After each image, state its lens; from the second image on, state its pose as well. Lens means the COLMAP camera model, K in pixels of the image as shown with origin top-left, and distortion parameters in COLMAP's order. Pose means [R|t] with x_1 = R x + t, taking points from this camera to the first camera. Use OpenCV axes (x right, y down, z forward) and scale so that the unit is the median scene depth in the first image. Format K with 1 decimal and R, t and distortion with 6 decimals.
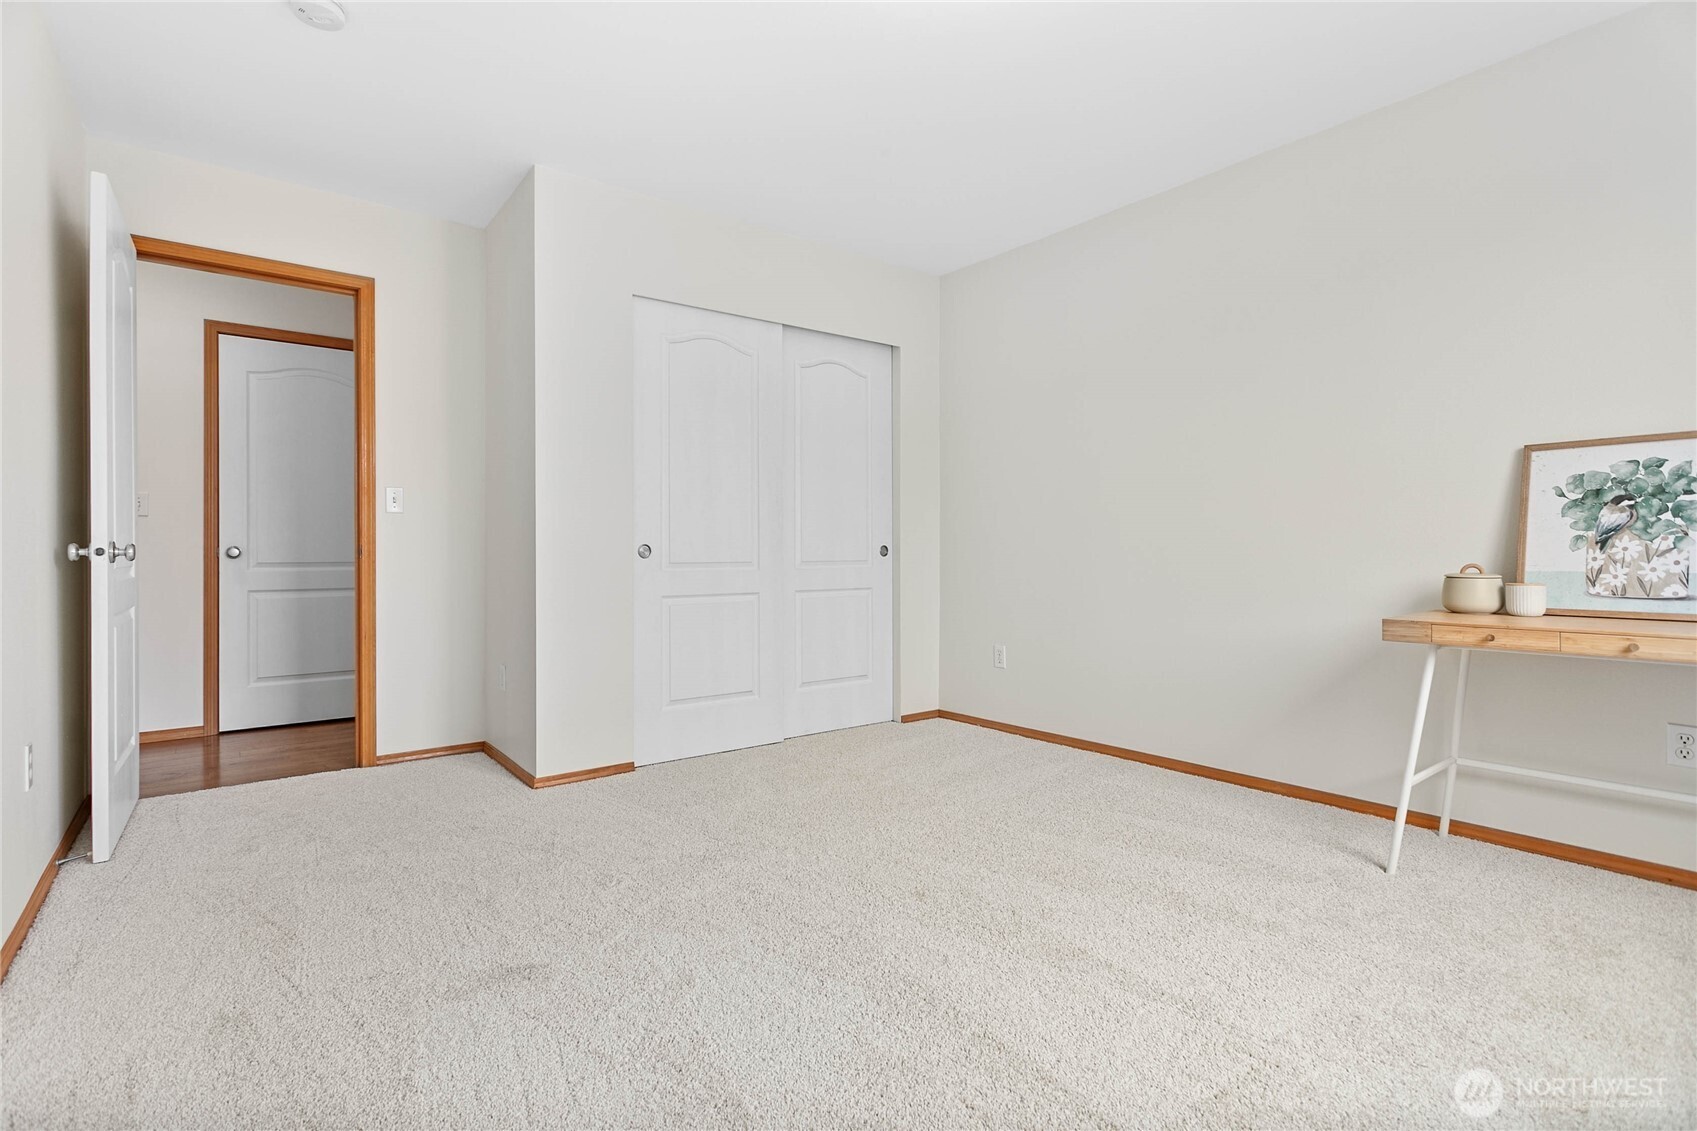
lens RADIAL K [[817.1, 0, 853.0], [0, 817.1, 557.8], [0, 0, 1]] dist [-0.003024, 0.003346]
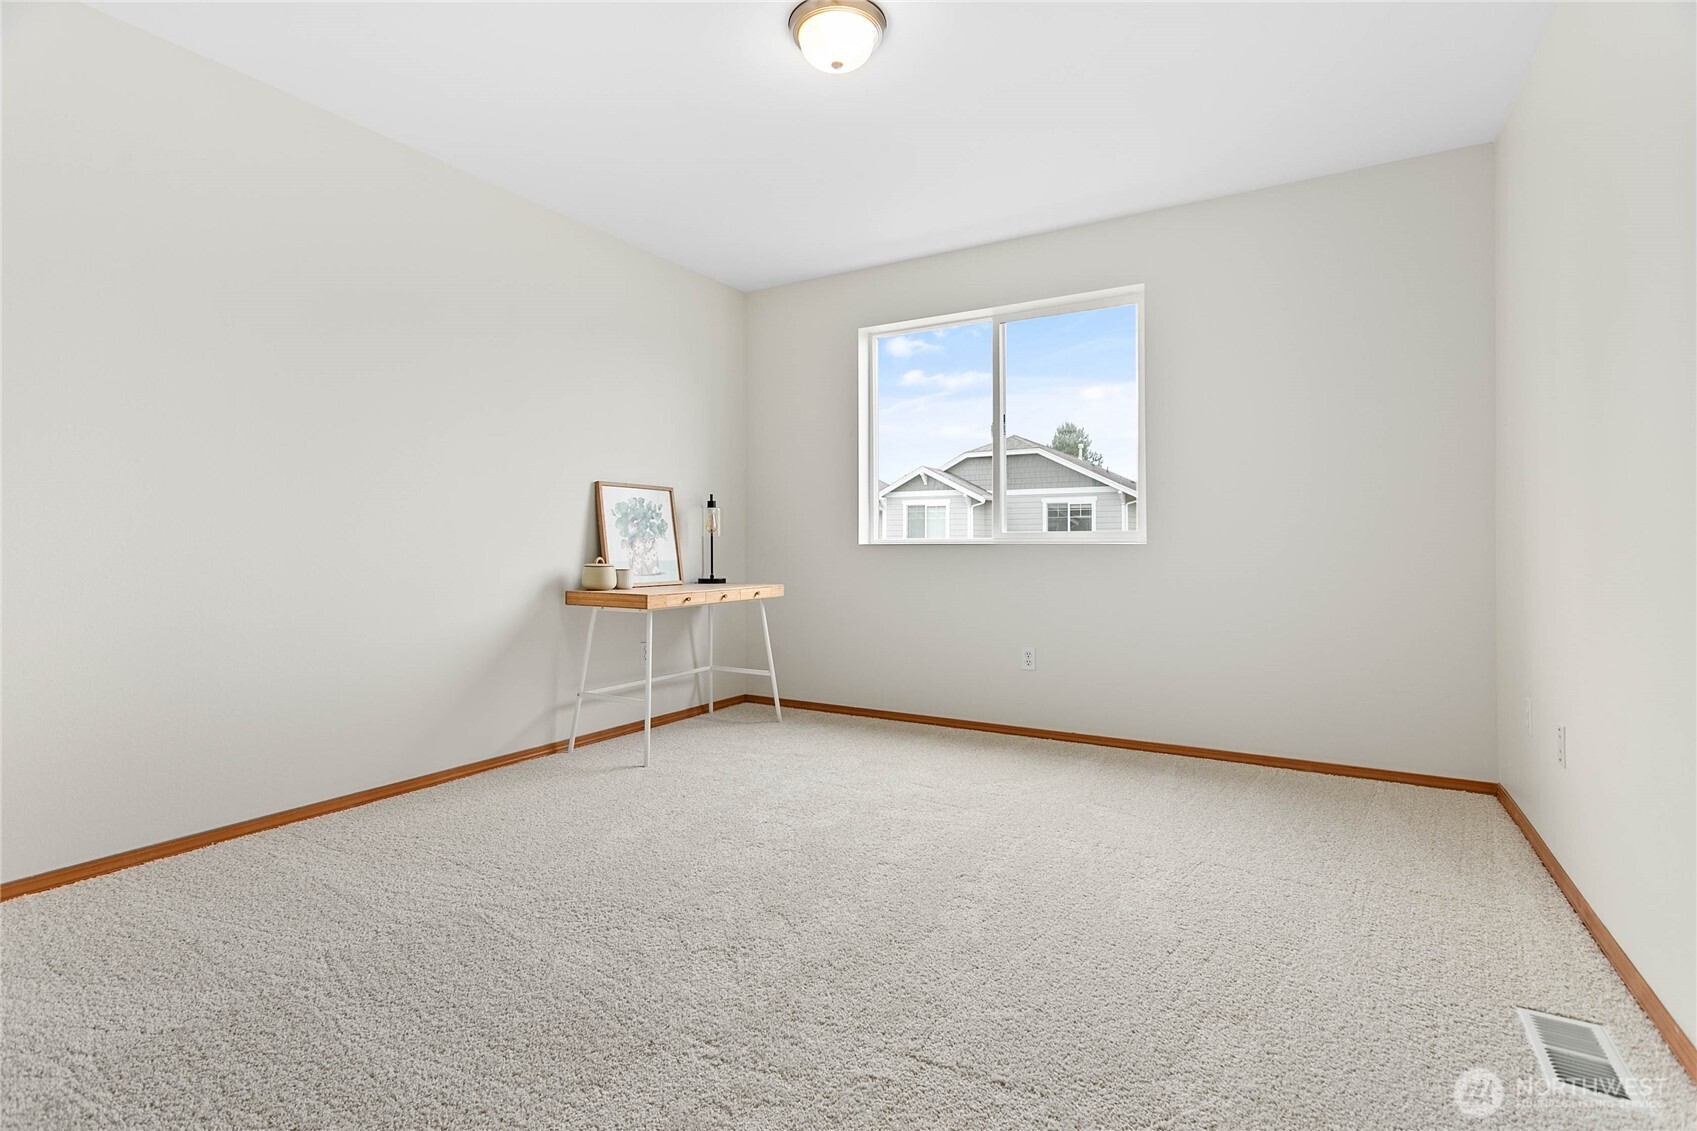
lens RADIAL K [[817.1, 0, 849.2], [0, 817.1, 558.8], [0, 0, 1]] dist [-0.003024, 0.003346]
pose [[-0.367209, -0.001822, 0.930137, -0.860778], [0.015079, 0.999855, 0.007911, 0.006139], [-0.930016, 0.016930, -0.367128, 1.208803]]
